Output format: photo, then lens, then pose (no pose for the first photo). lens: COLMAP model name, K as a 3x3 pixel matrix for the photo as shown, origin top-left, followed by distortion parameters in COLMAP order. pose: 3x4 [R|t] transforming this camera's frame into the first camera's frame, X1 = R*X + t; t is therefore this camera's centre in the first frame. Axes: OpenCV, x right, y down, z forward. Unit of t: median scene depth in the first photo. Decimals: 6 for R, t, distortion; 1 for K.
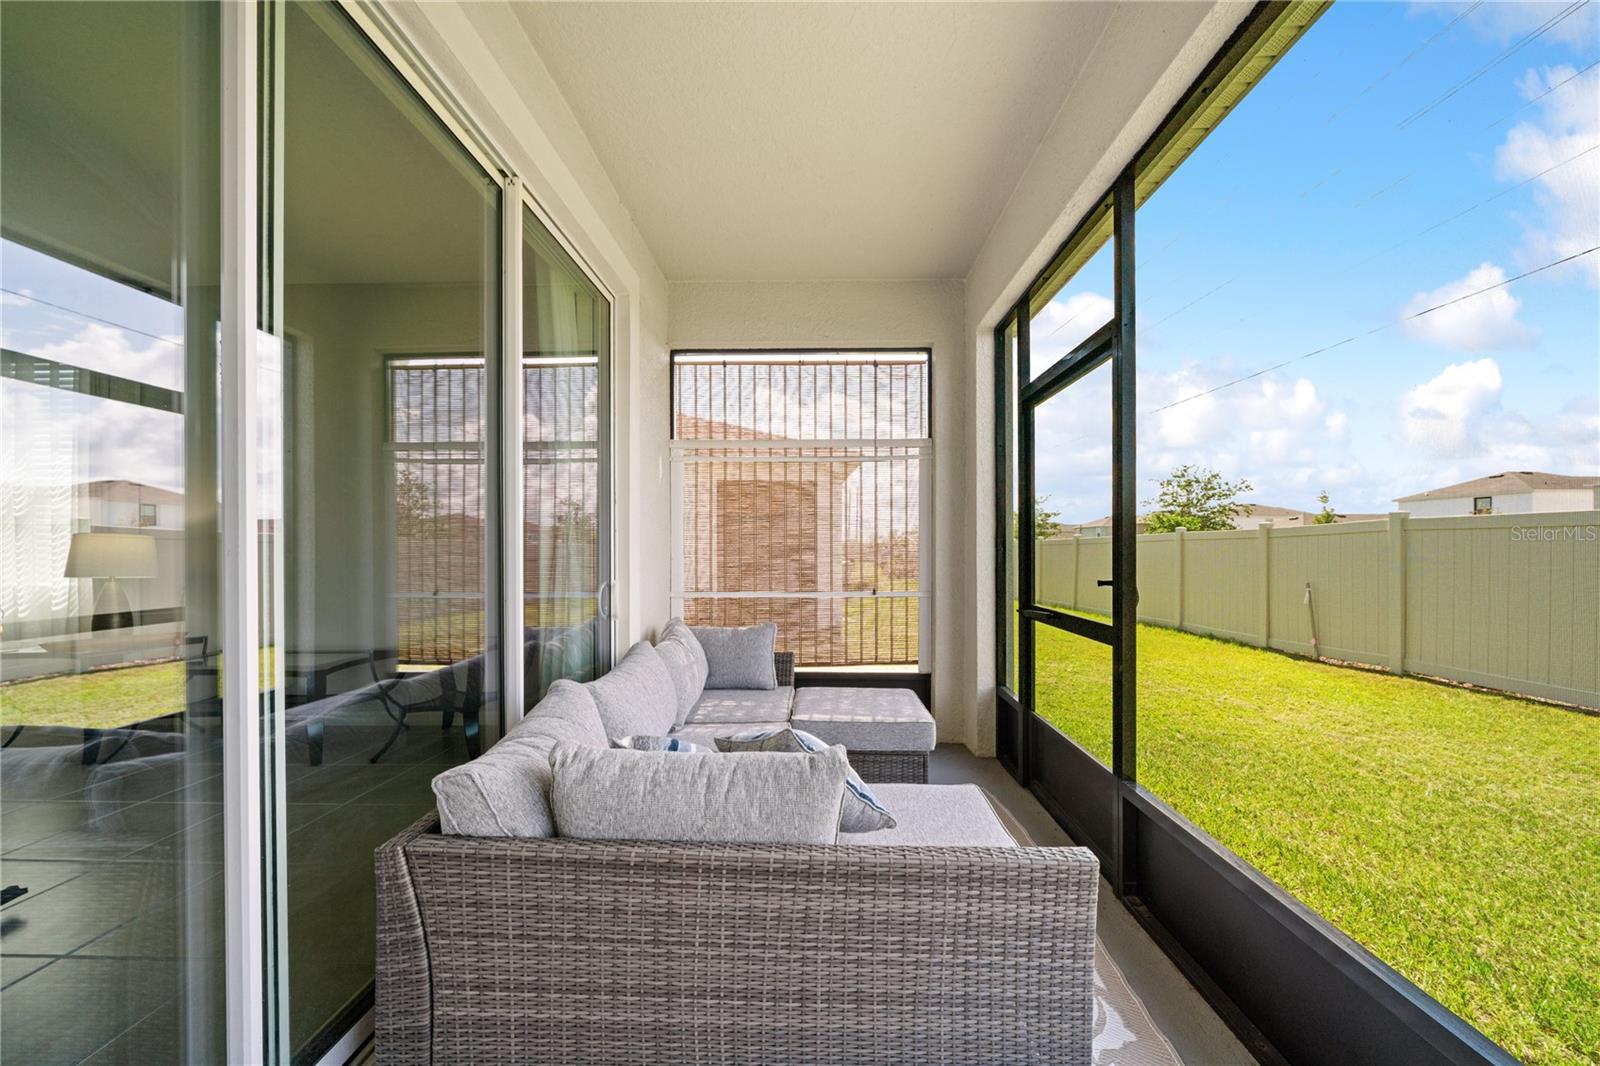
lens RADIAL K [[566.7, 0, 801.1], [0, 566.7, 544.5], [0, 0, 1]] dist [-0.002471, -0.000167]
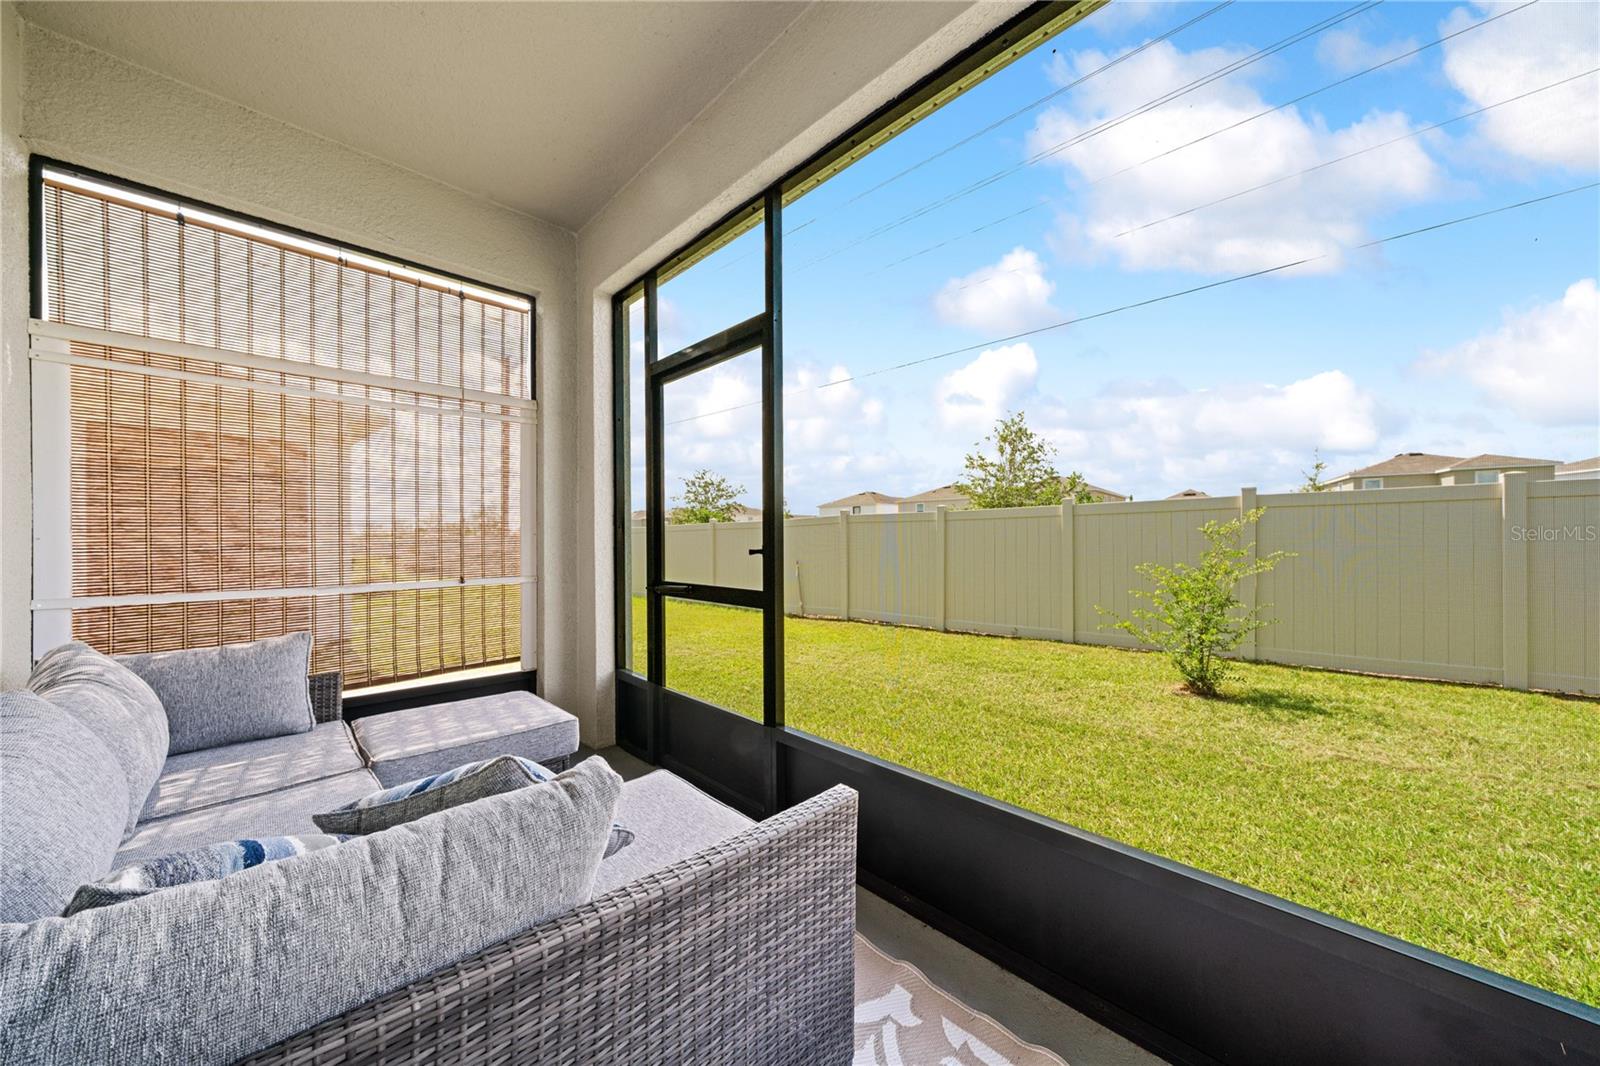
lens RADIAL K [[555.8, 0, 799.6], [0, 555.8, 539.0], [0, 0, 1]] dist [-0.002173, 0.000017]
pose [[0.697298, -0.000027, 0.716782, -0.126193], [-0.001412, 0.999998, 0.001411, 0.030144], [-0.716780, -0.001996, 0.697296, 0.137277]]
